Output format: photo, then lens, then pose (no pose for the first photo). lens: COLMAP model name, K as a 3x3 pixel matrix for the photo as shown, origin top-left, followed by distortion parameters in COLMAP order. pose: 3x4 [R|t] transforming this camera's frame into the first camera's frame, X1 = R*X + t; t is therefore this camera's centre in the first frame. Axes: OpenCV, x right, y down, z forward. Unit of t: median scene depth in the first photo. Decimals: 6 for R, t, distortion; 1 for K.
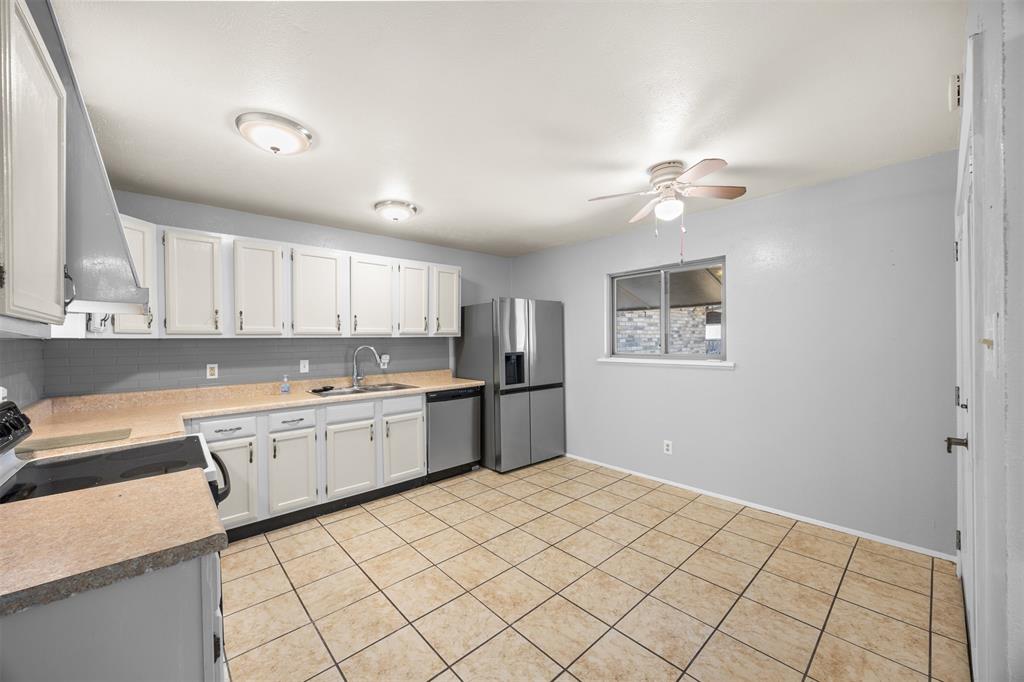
lens RADIAL K [[407.2, 0, 511.2], [0, 407.2, 322.5], [0, 0, 1]] dist [0.000426, -0.000074]
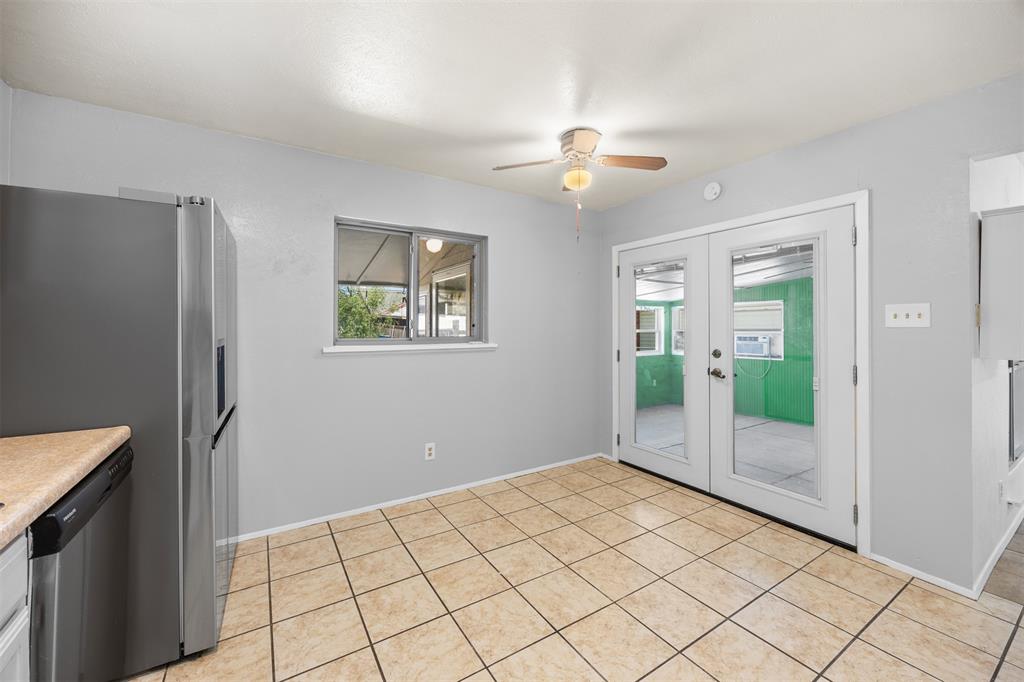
lens RADIAL K [[407.2, 0, 511.2], [0, 407.2, 322.5], [0, 0, 1]] dist [0.000426, -0.000074]
pose [[0.148863, 0.025396, 0.988532, -0.448415], [-0.042702, 0.998903, -0.019232, 0.061880], [-0.987935, -0.039349, 0.149785, 0.801502]]
